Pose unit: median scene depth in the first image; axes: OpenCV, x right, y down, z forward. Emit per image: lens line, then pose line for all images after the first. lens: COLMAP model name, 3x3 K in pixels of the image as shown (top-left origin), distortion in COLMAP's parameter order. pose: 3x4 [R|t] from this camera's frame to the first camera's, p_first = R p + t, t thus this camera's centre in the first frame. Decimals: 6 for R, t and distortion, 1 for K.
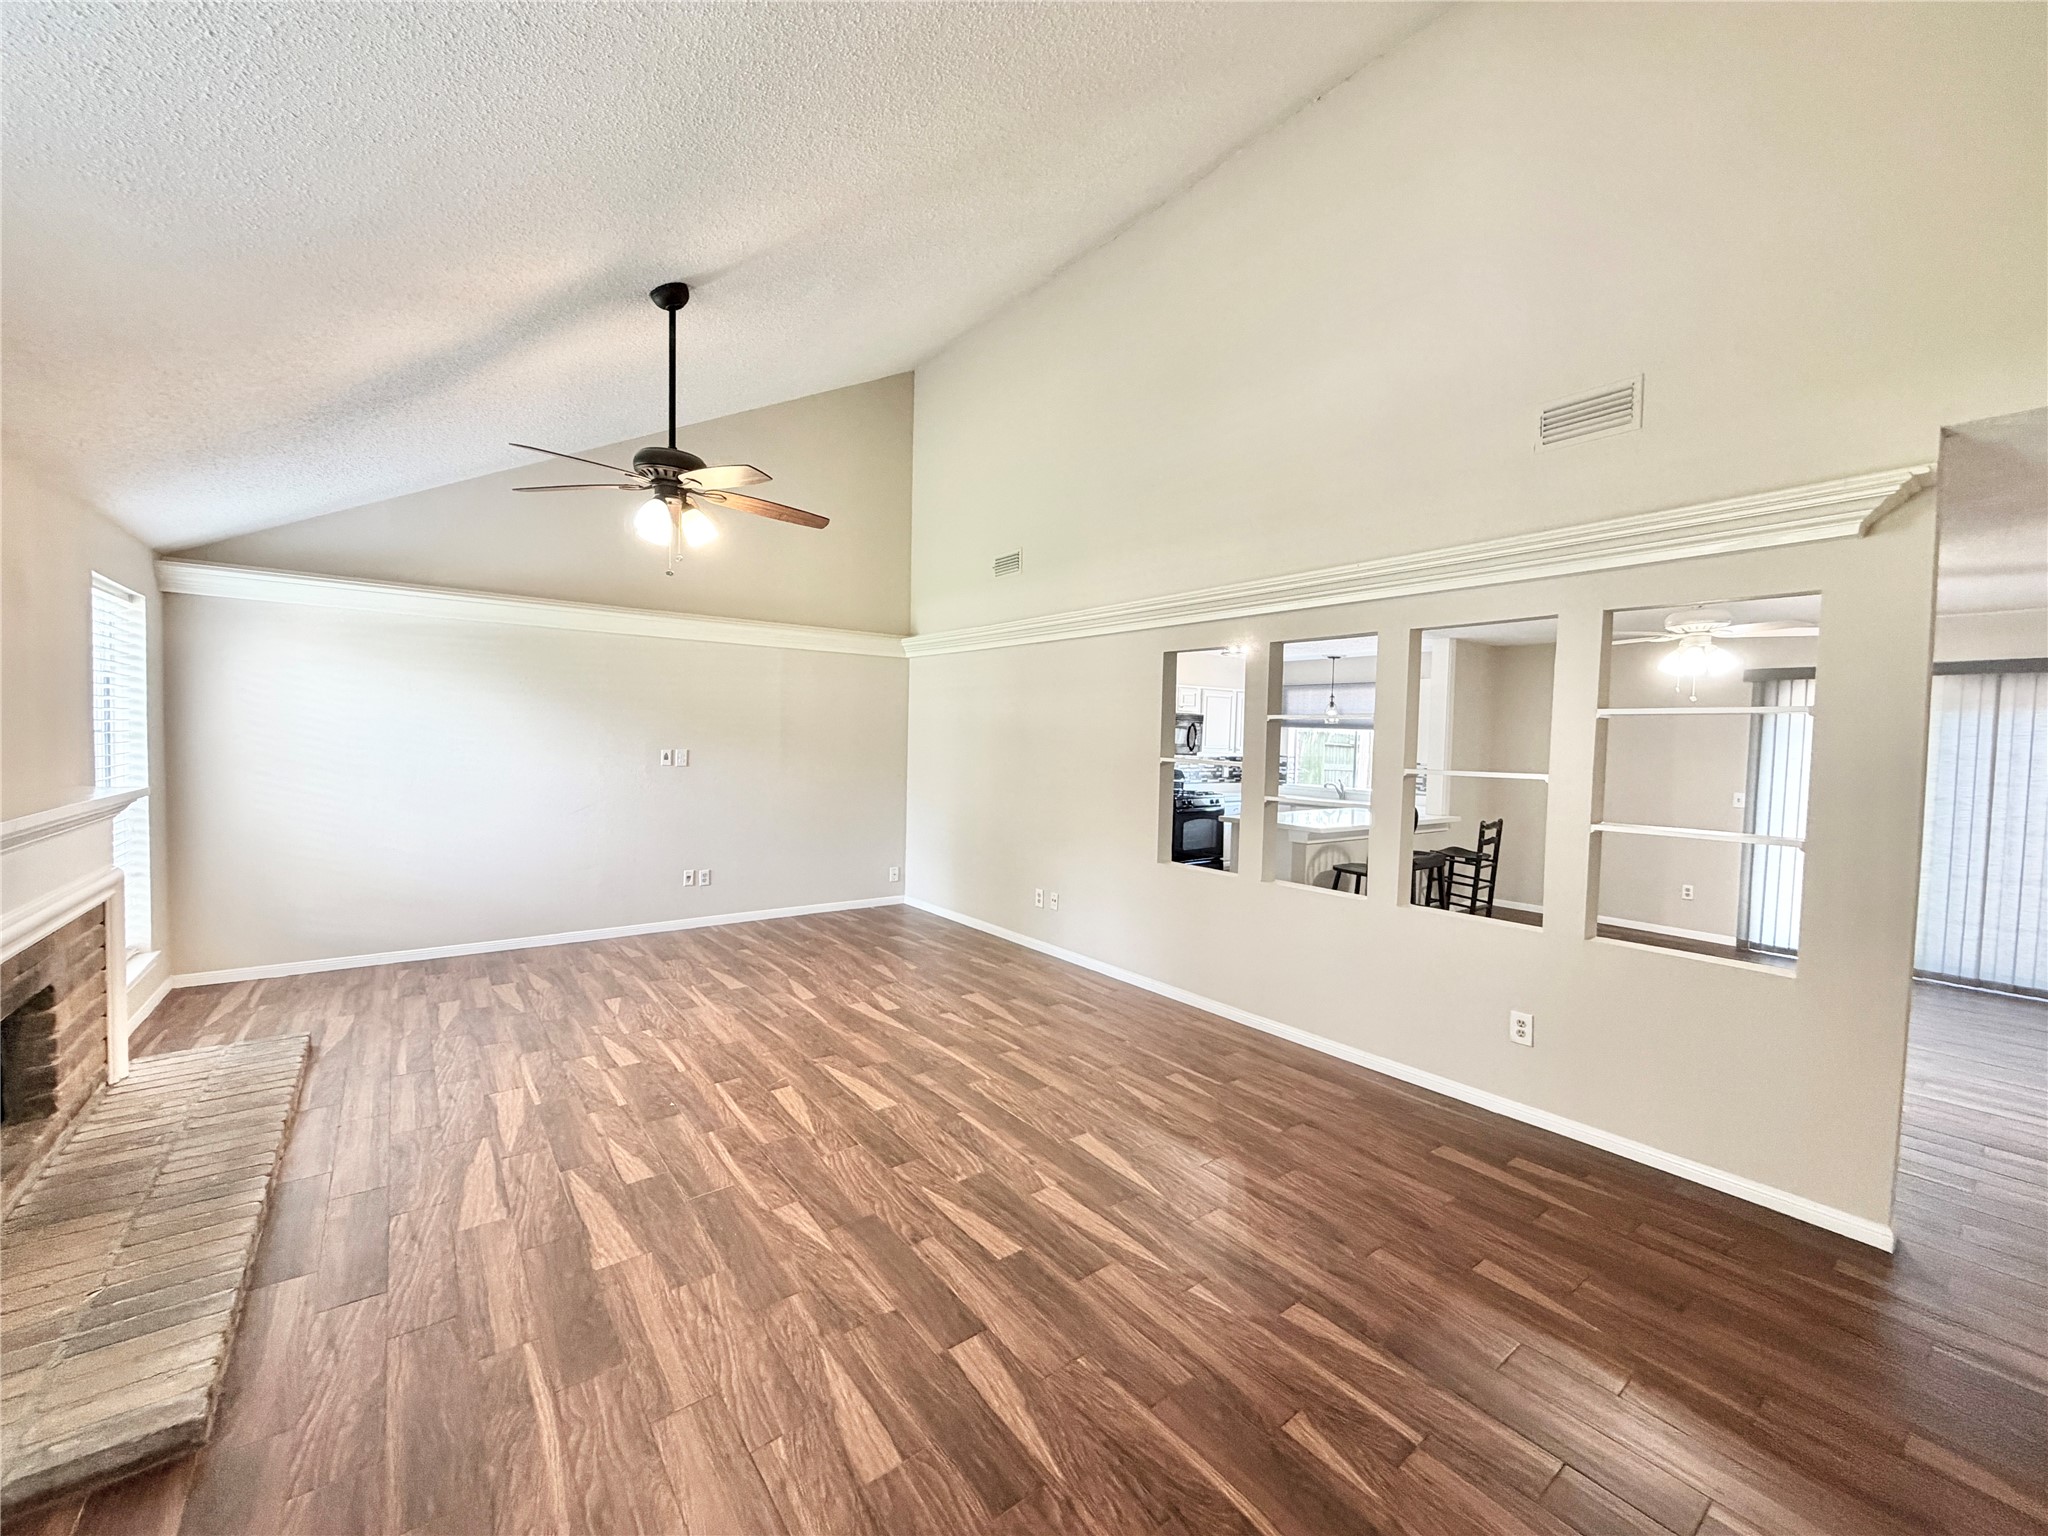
lens RADIAL K [[818.4, 0, 1018.2], [0, 818.4, 765.9], [0, 0, 1]] dist [-0.001487, -0.000055]
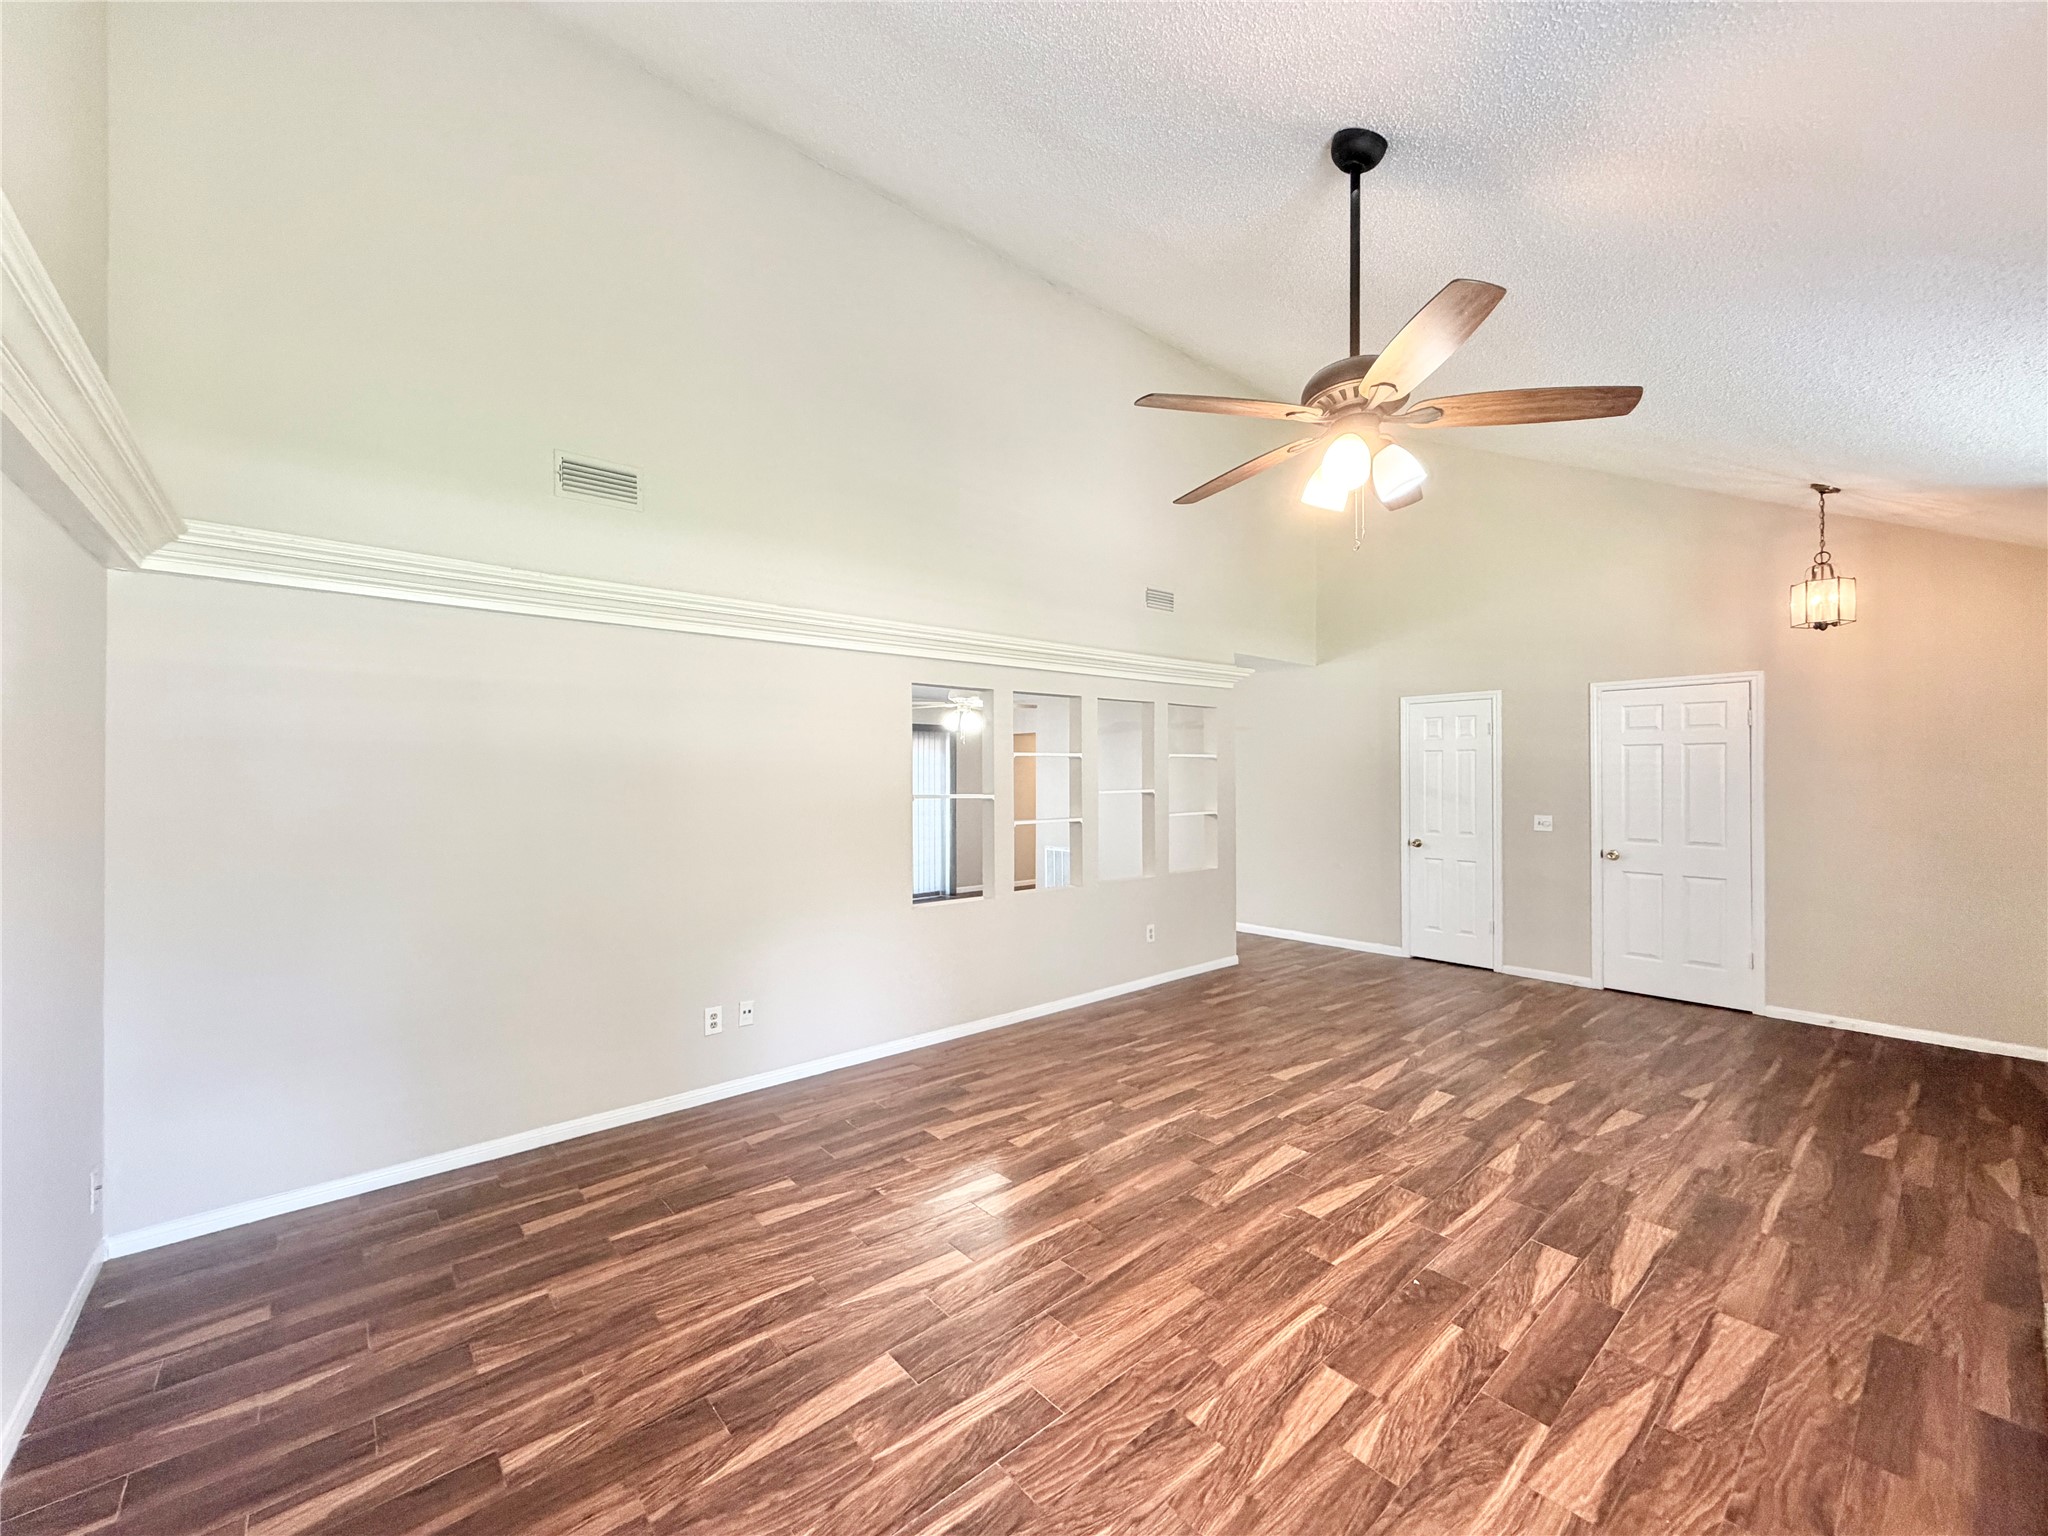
lens RADIAL K [[818.4, 0, 1012.3], [0, 818.4, 773.8], [0, 0, 1]] dist [-0.001487, -0.000055]
pose [[-0.052923, -0.021314, 0.998371, -1.124949], [0.038740, 0.998976, 0.023380, -0.077658], [-0.997847, 0.039914, -0.052043, 1.374556]]
